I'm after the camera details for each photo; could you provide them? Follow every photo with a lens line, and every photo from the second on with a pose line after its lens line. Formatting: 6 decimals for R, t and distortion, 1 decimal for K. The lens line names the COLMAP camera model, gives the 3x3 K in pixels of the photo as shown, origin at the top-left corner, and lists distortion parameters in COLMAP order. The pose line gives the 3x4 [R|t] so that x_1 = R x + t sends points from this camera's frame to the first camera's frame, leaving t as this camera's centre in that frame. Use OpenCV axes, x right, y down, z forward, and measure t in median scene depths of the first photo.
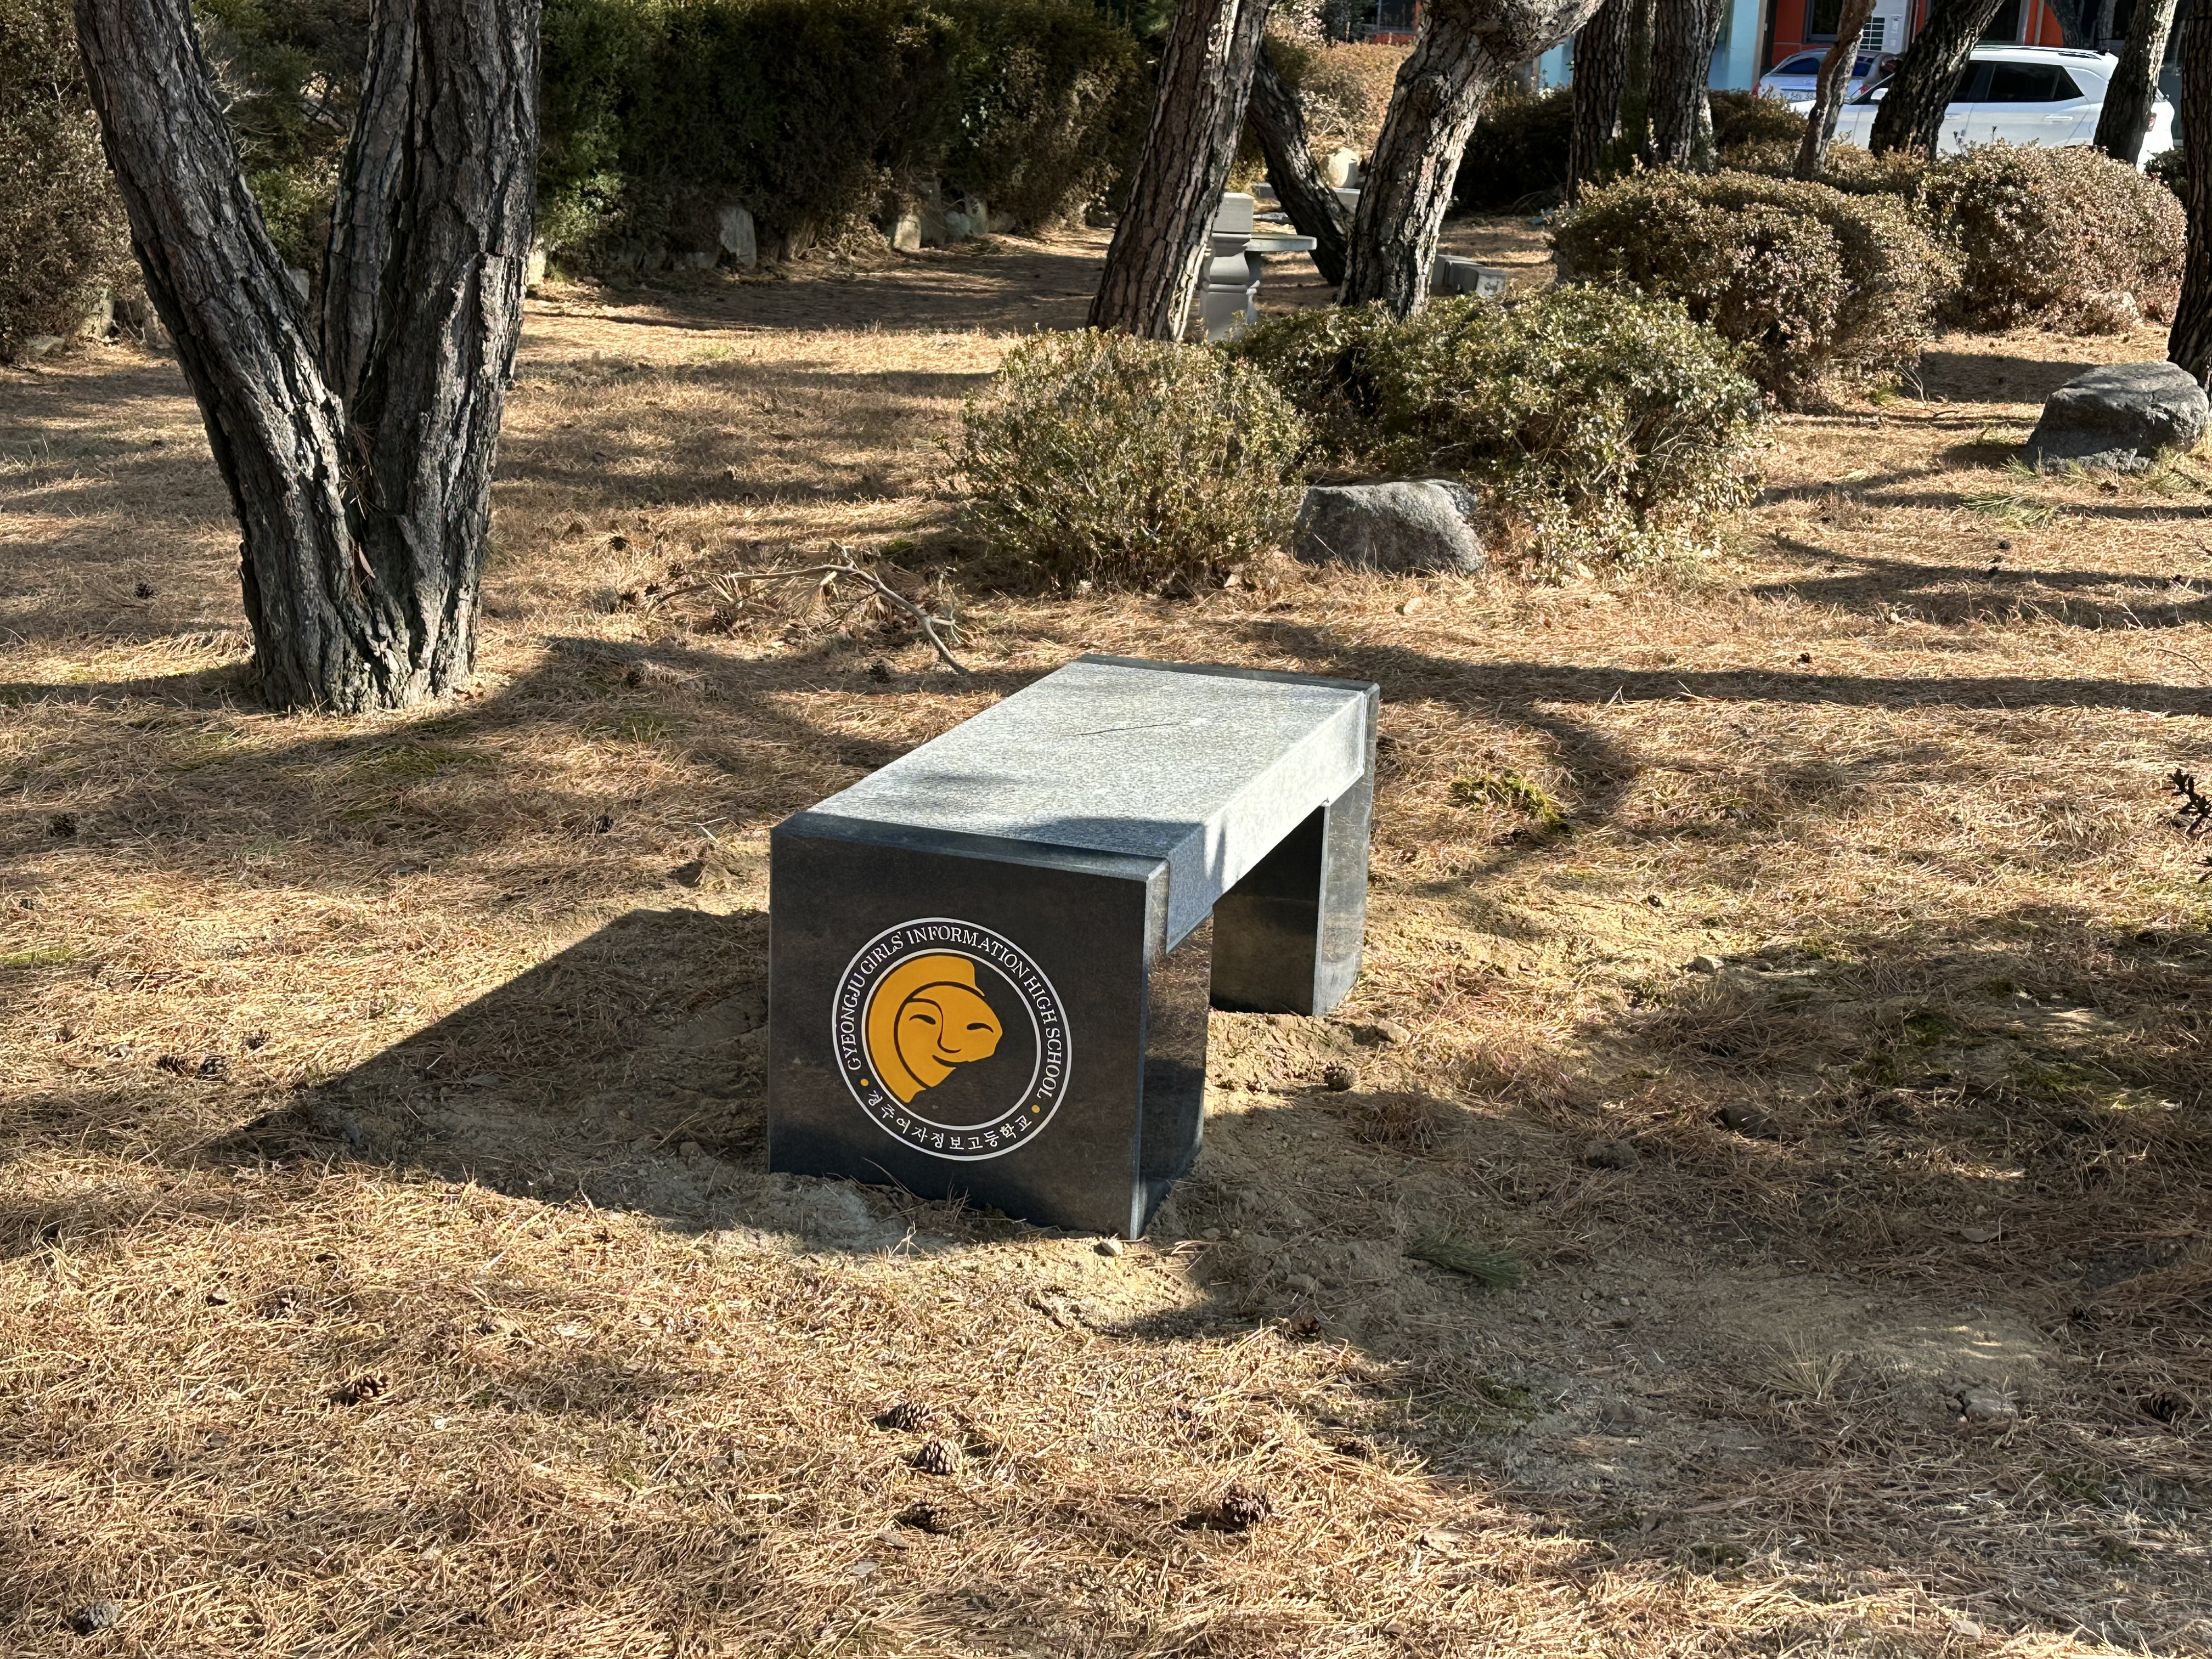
lens RADIAL K [[2937.7, 0, 1104.8], [0, 2937.7, 821.0], [0, 0, 1]] dist [0.113446, 0.000000]
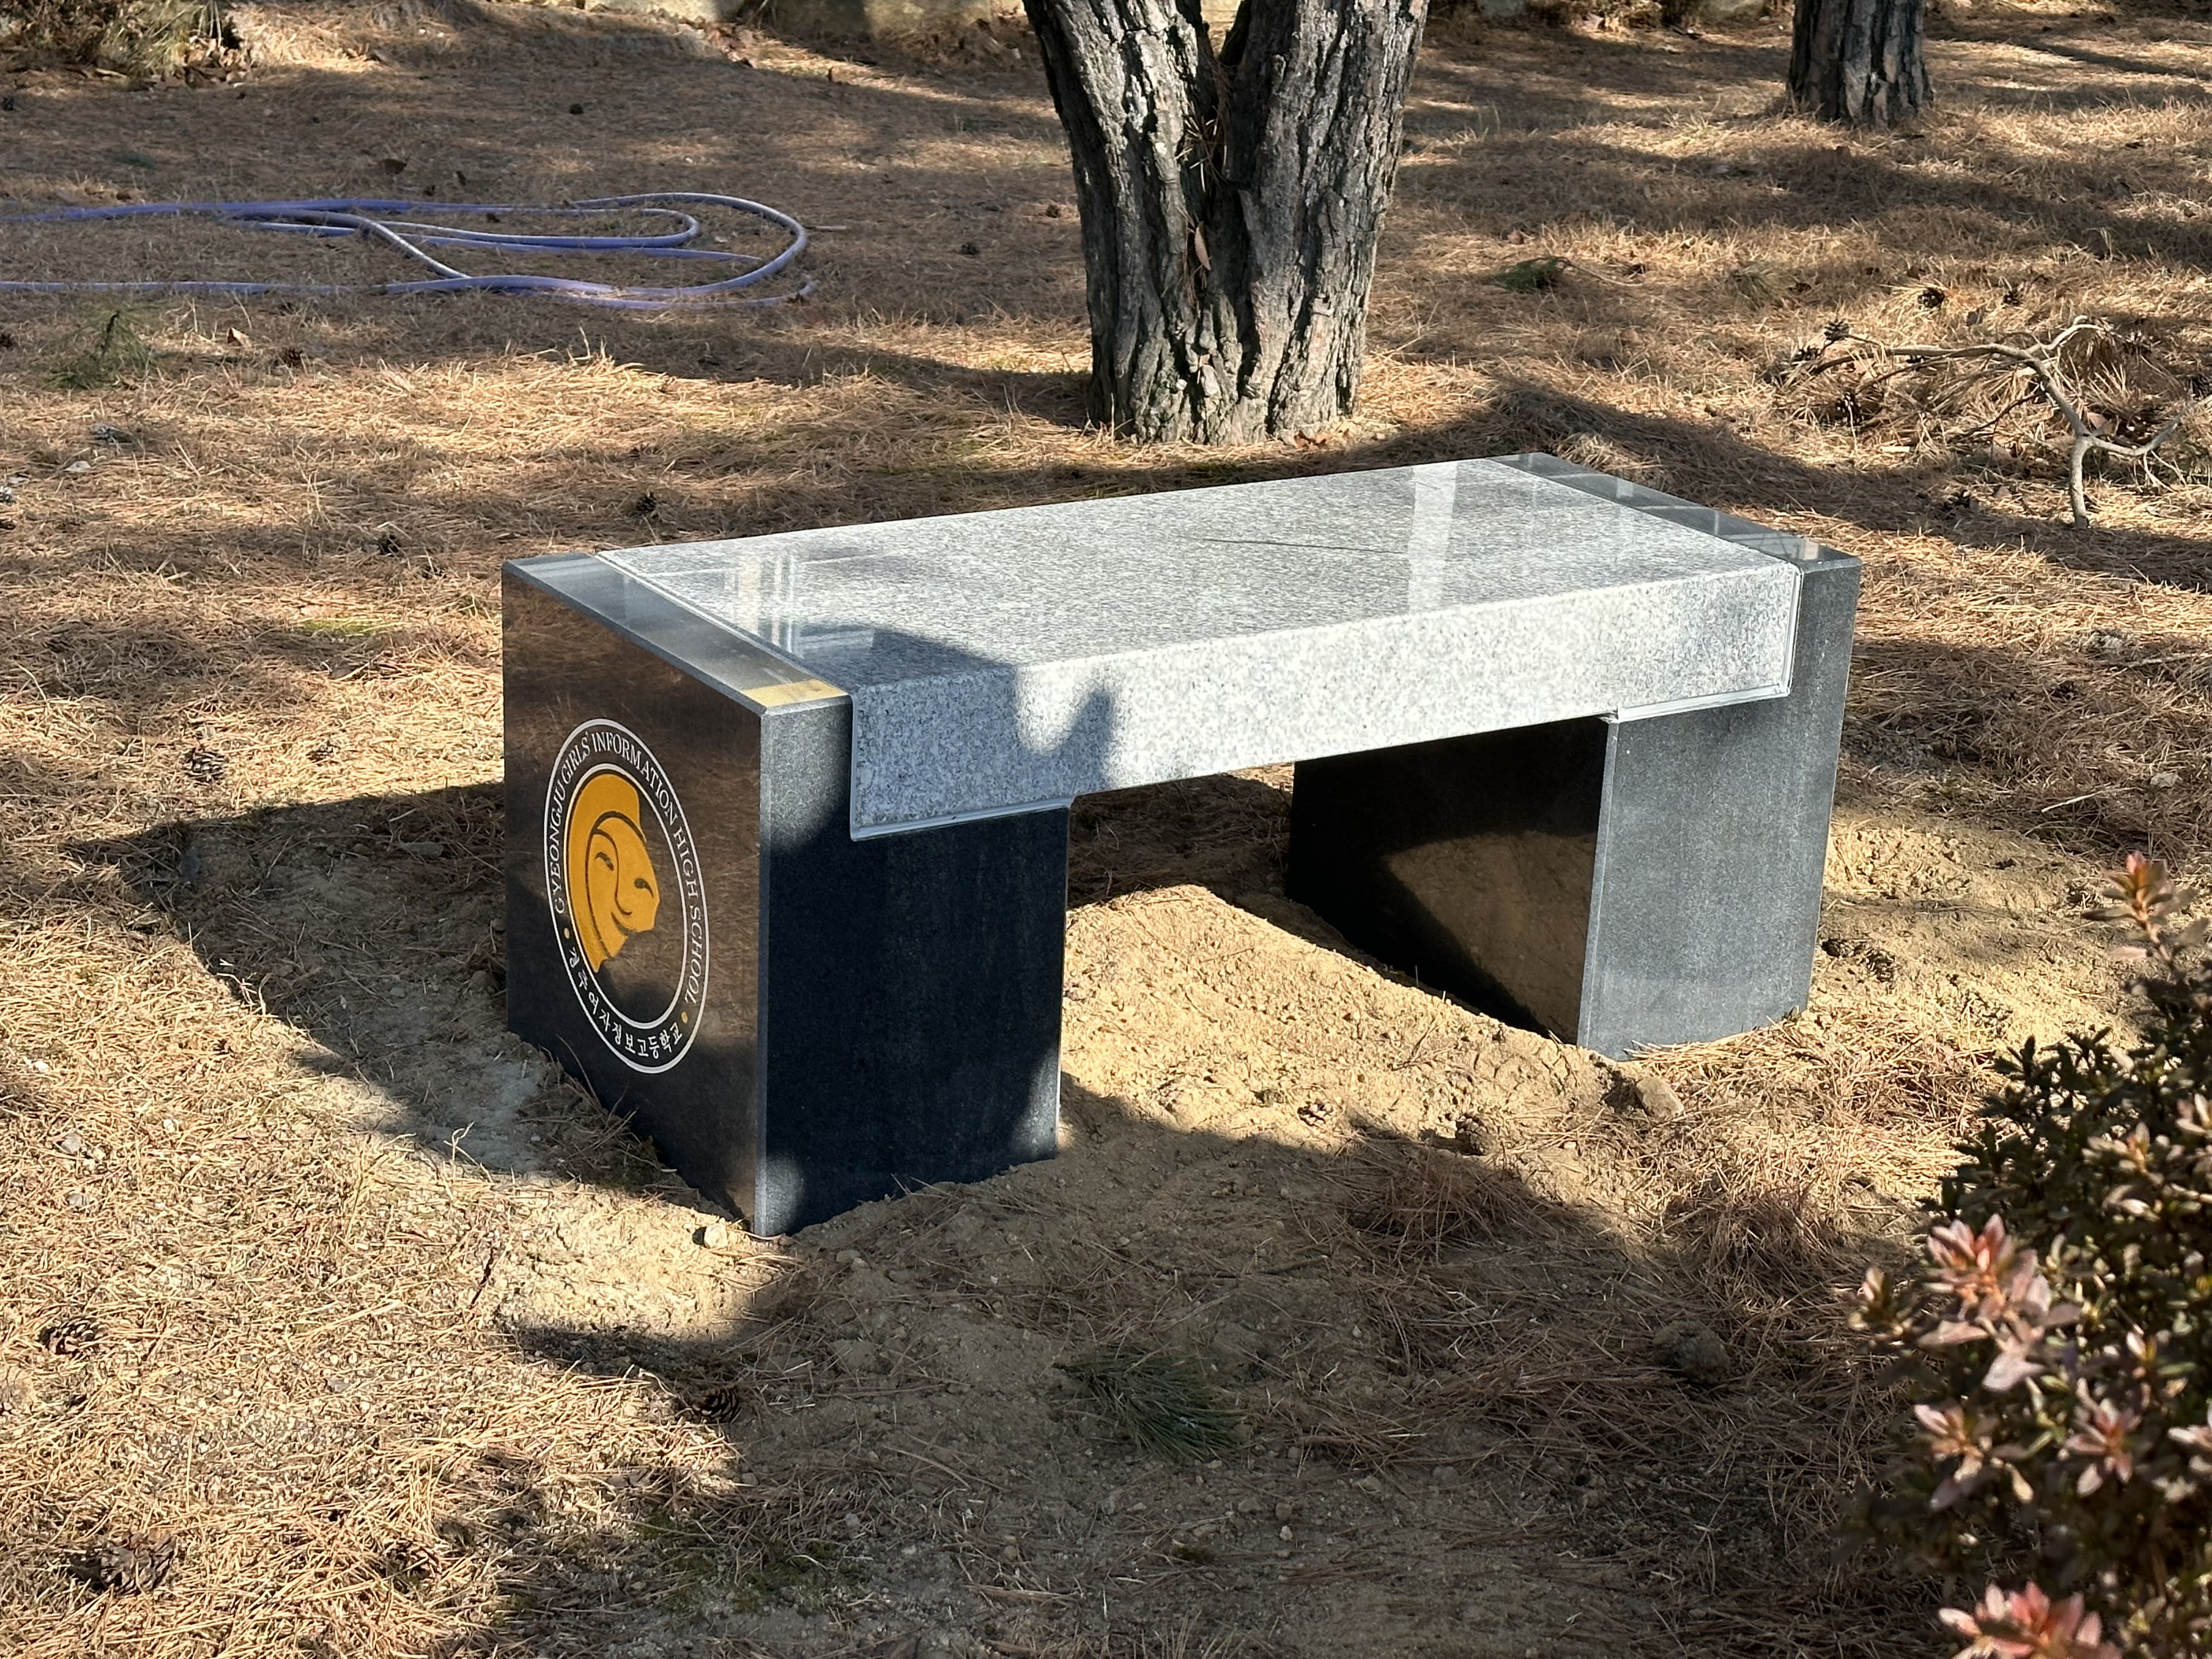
lens RADIAL K [[3822.9, 0, 1103.8], [0, 3822.9, 834.6], [0, 0, 1]] dist [0.134008, 0.000000]
pose [[0.782182, 0.199542, -0.590233, 0.346796], [-0.177819, 0.979421, 0.095468, -0.029234], [0.597136, 0.030281, 0.801568, 0.195511]]
